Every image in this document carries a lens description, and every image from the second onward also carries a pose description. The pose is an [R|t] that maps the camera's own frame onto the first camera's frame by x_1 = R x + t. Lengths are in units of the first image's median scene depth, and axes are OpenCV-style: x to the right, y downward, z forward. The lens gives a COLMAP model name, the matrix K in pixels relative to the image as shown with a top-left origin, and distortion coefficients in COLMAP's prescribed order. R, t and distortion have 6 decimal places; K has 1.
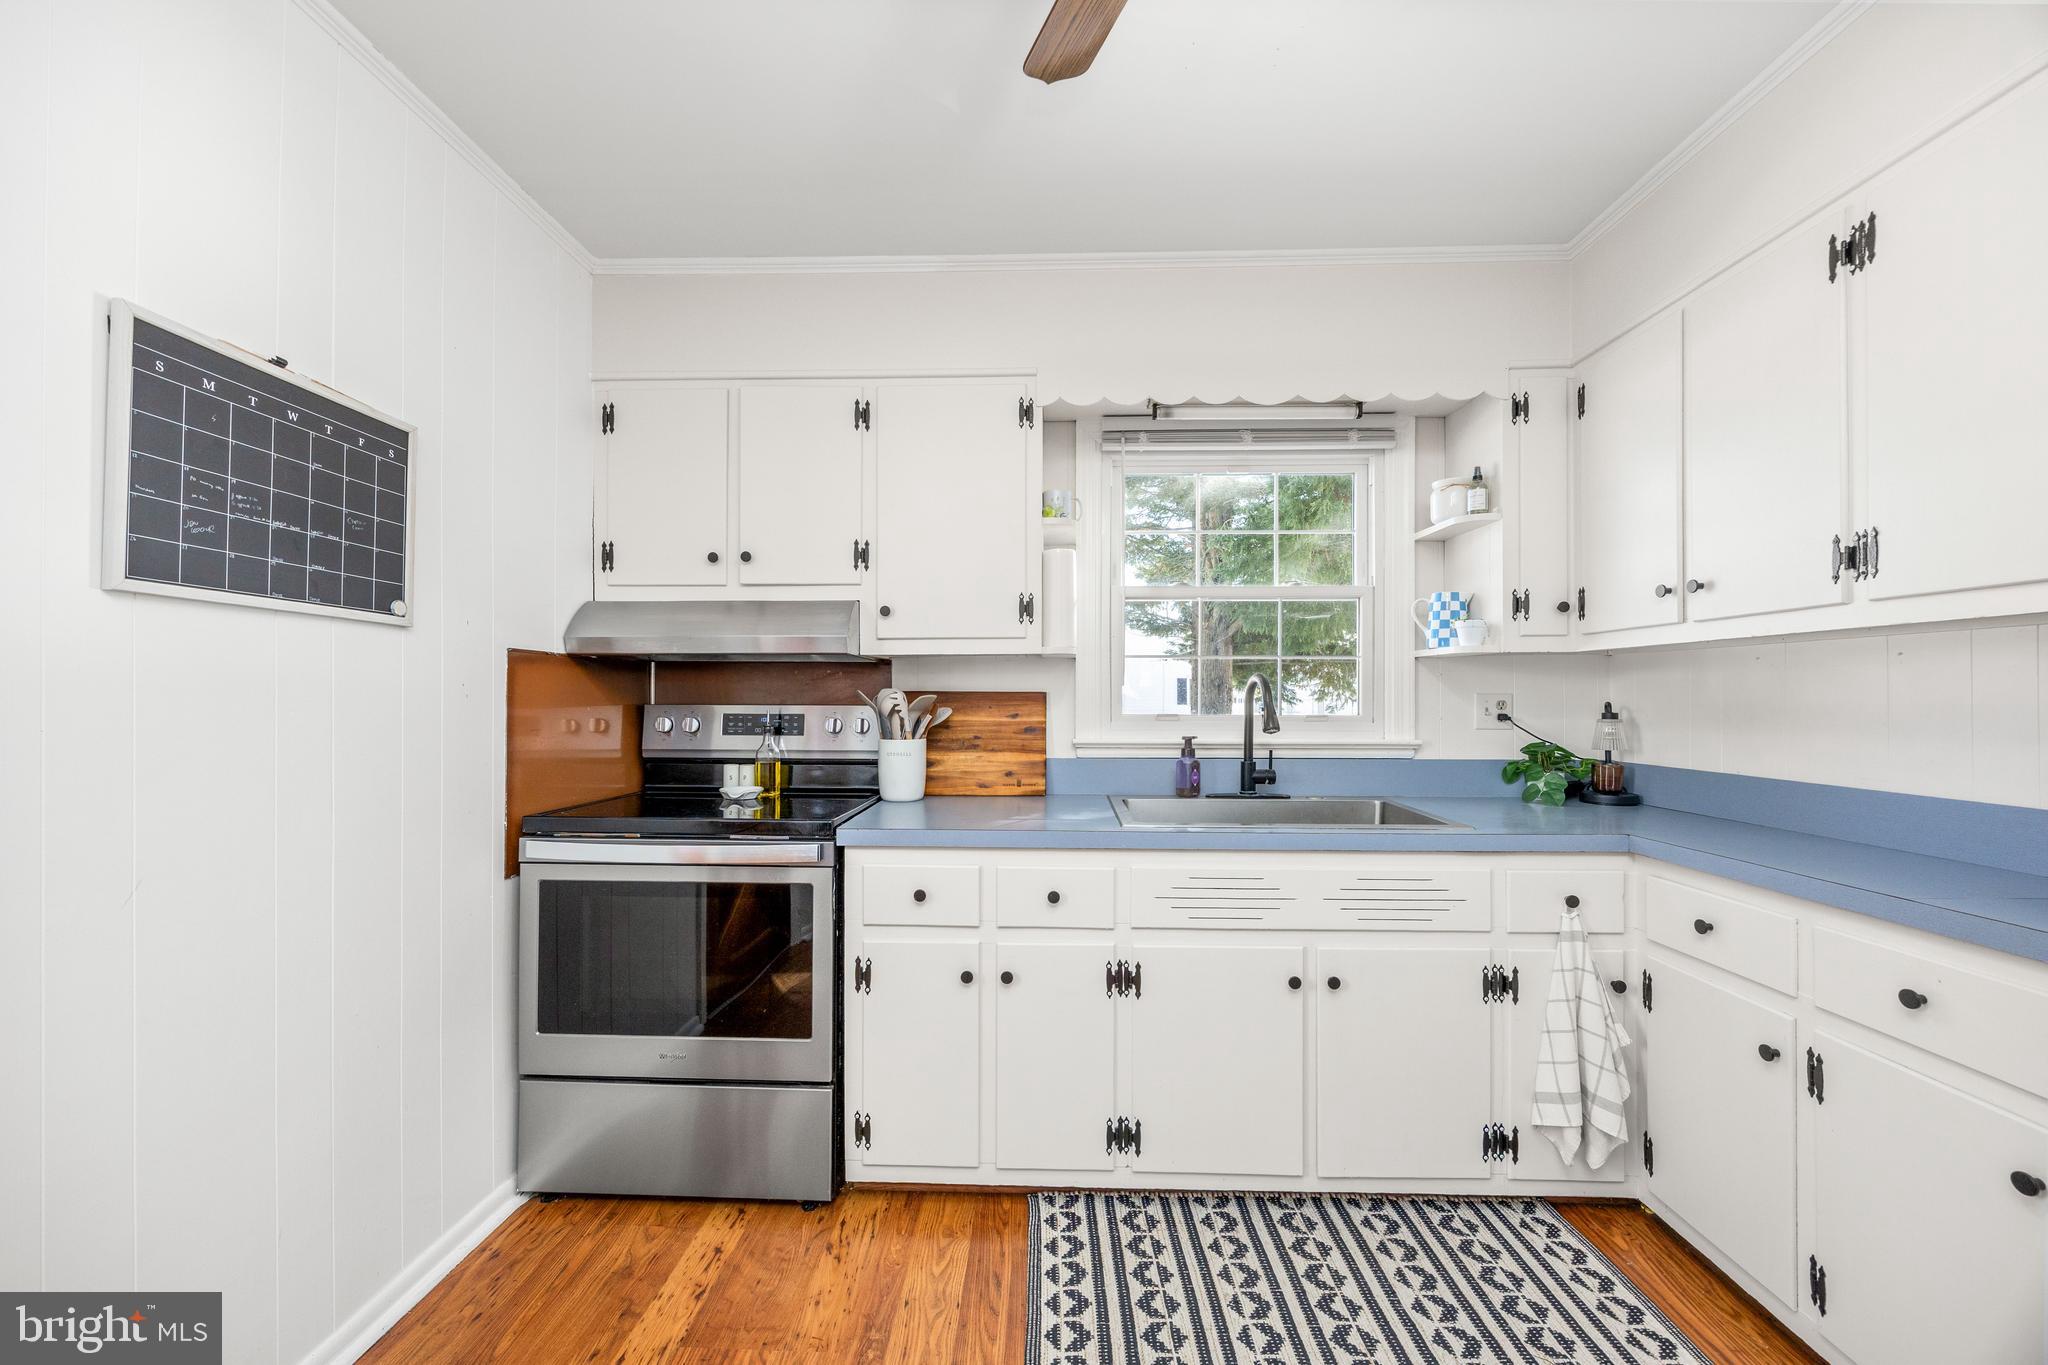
lens RADIAL K [[787.4, 0, 1027.3], [0, 787.4, 693.3], [0, 0, 1]] dist [-0.005388, 0.001959]
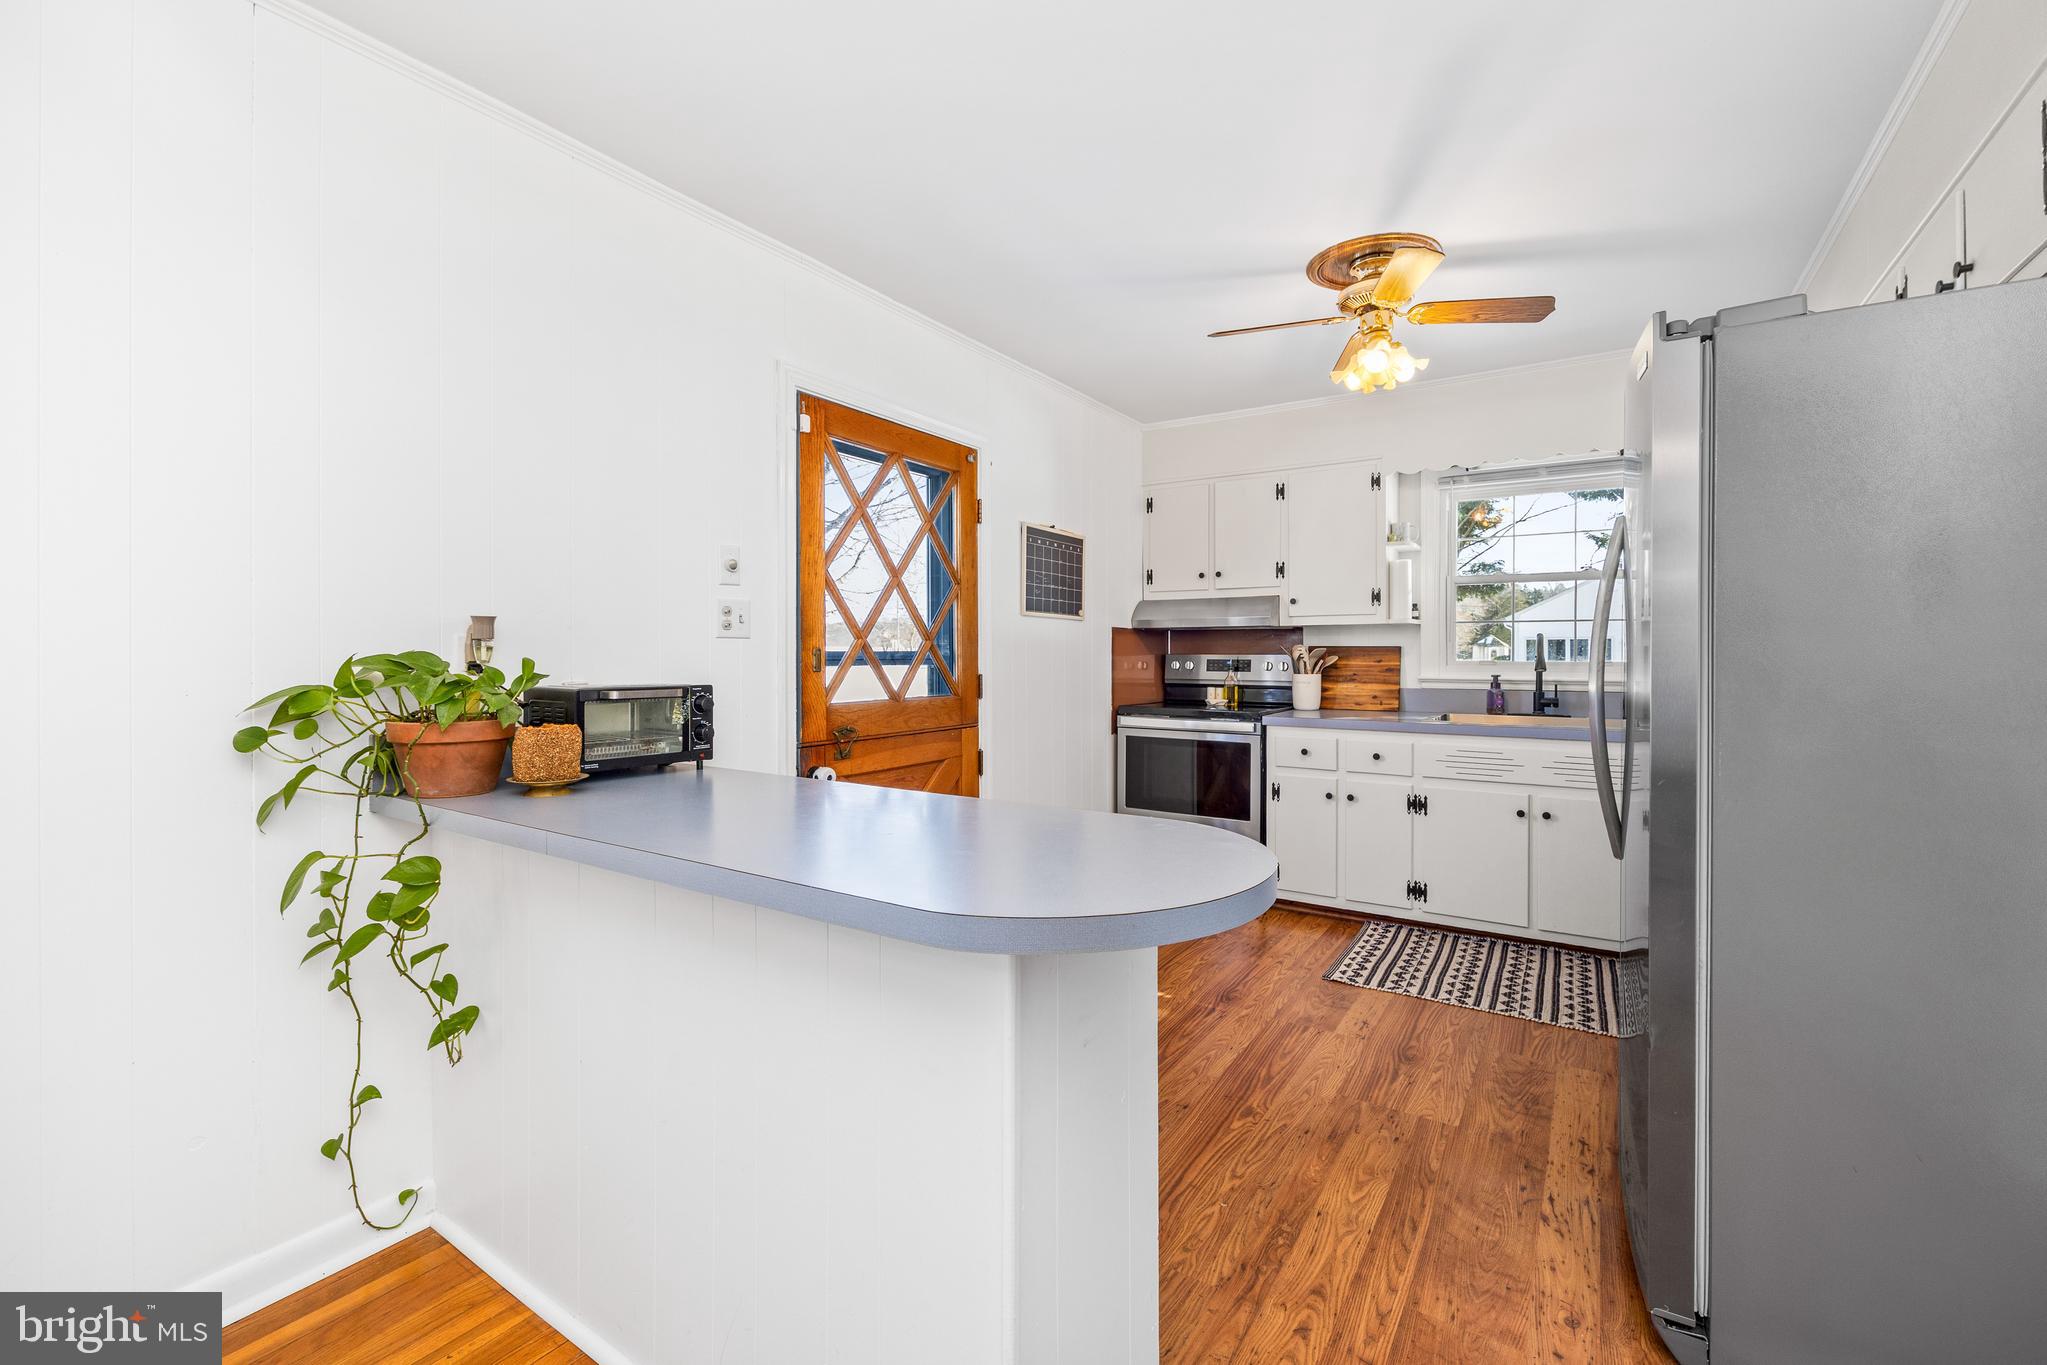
lens RADIAL K [[838.0, 0, 1066.9], [0, 838.0, 659.1], [0, 0, 1]] dist [-0.004103, 0.001485]
pose [[0.863347, 0.002440, -0.504604, 0.321150], [0.004041, 0.999923, 0.011749, 0.001839], [0.504594, -0.012182, 0.863271, -0.862037]]
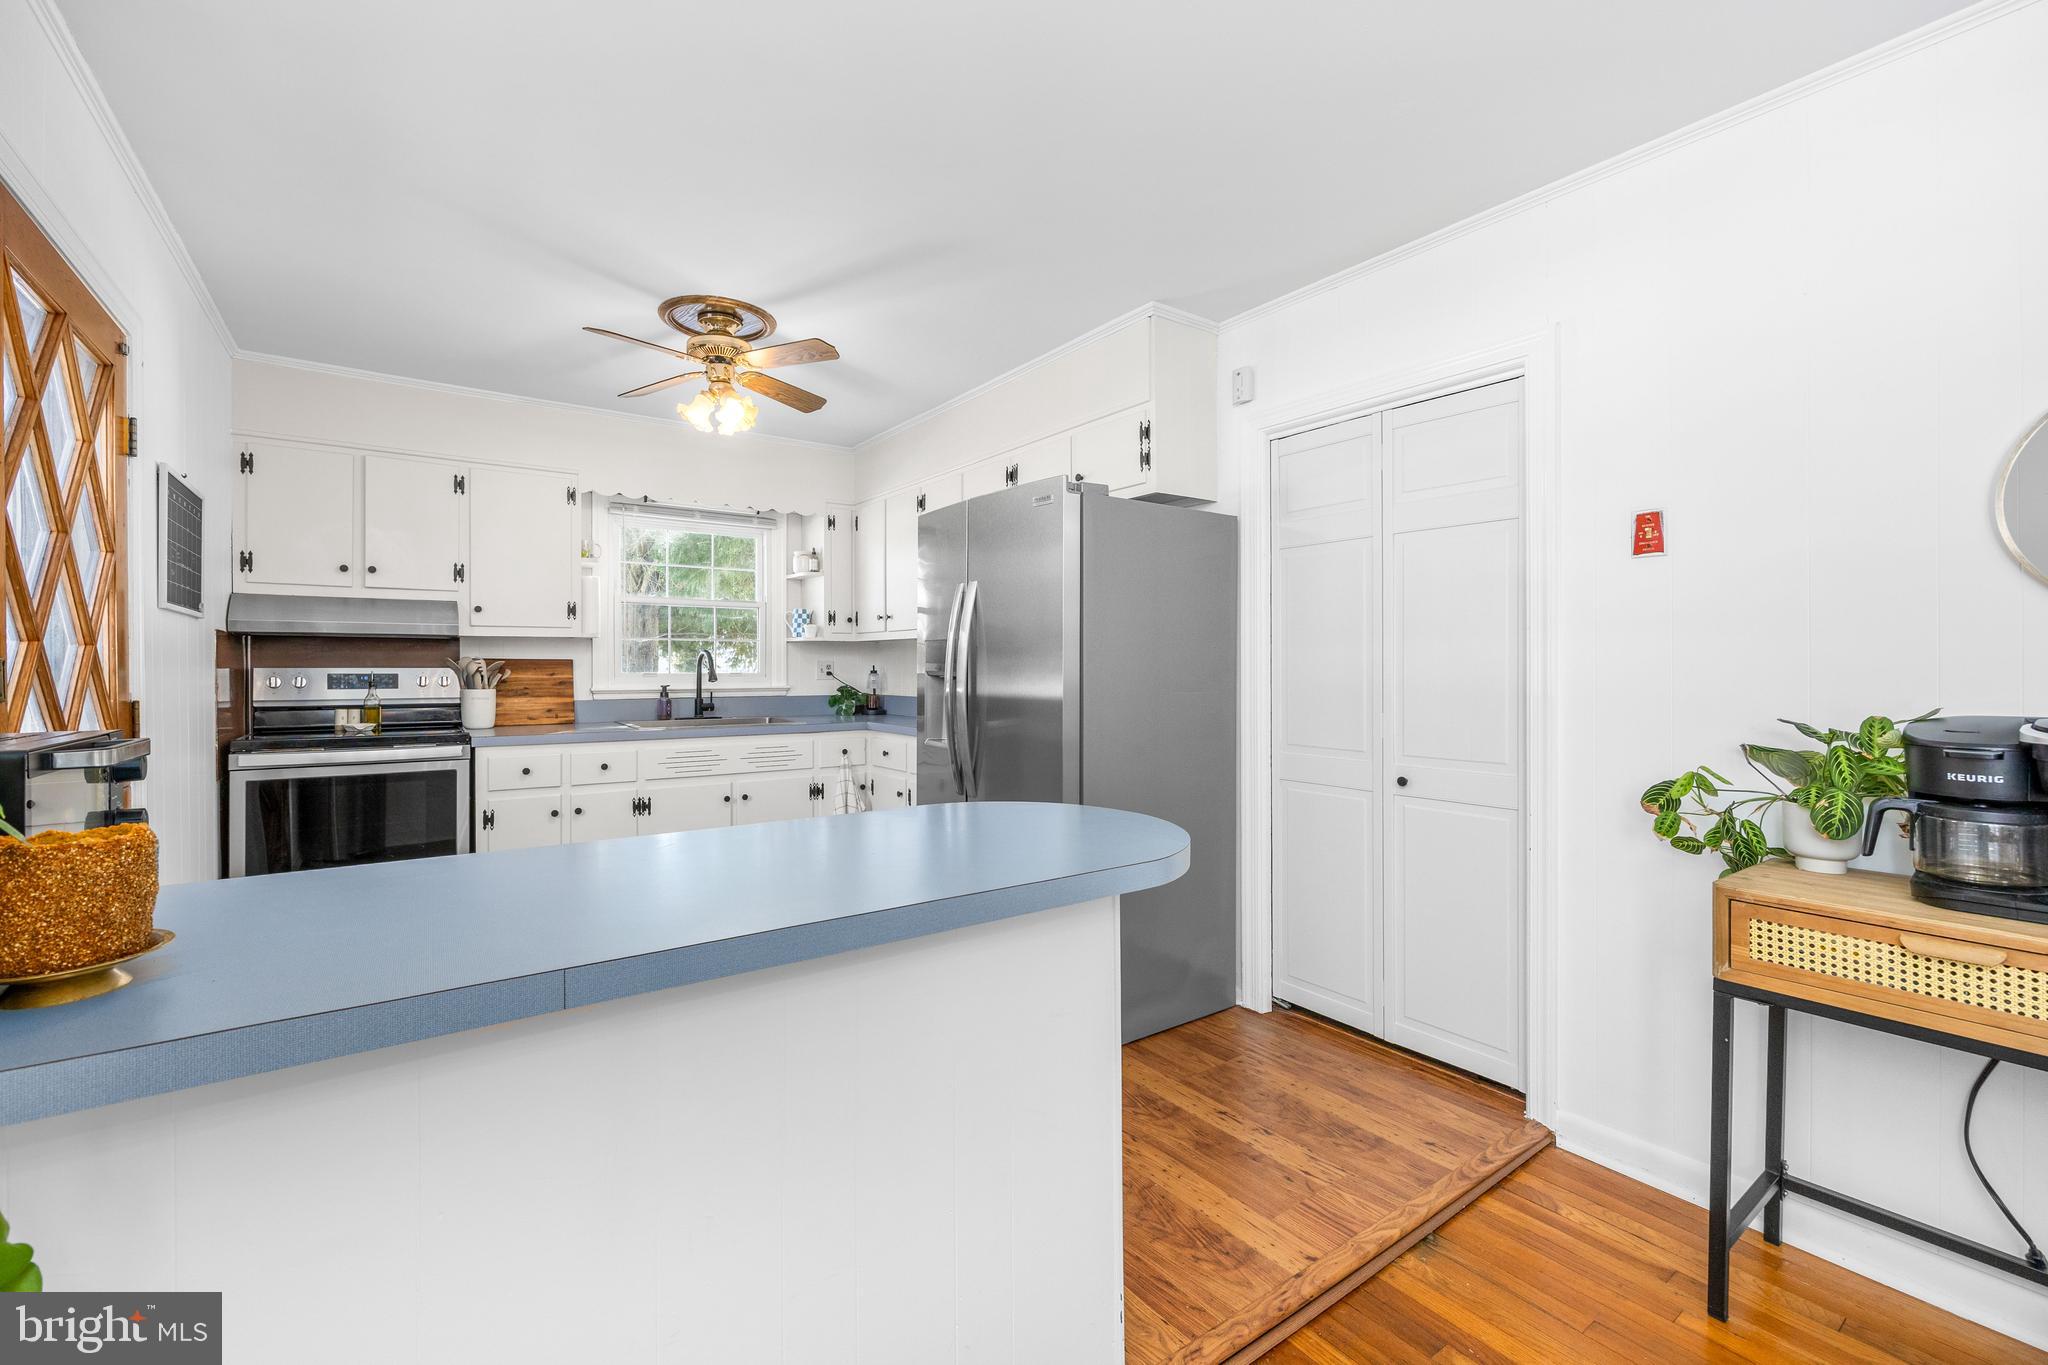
lens RADIAL K [[838.4, 0, 951.1], [0, 838.4, 673.6], [0, 0, 1]] dist [-0.004103, 0.001485]
pose [[0.820312, -0.006094, 0.571884, -0.351601], [-0.002348, 0.999899, 0.014023, 0.001421], [-0.571912, -0.012846, 0.820214, -0.924753]]
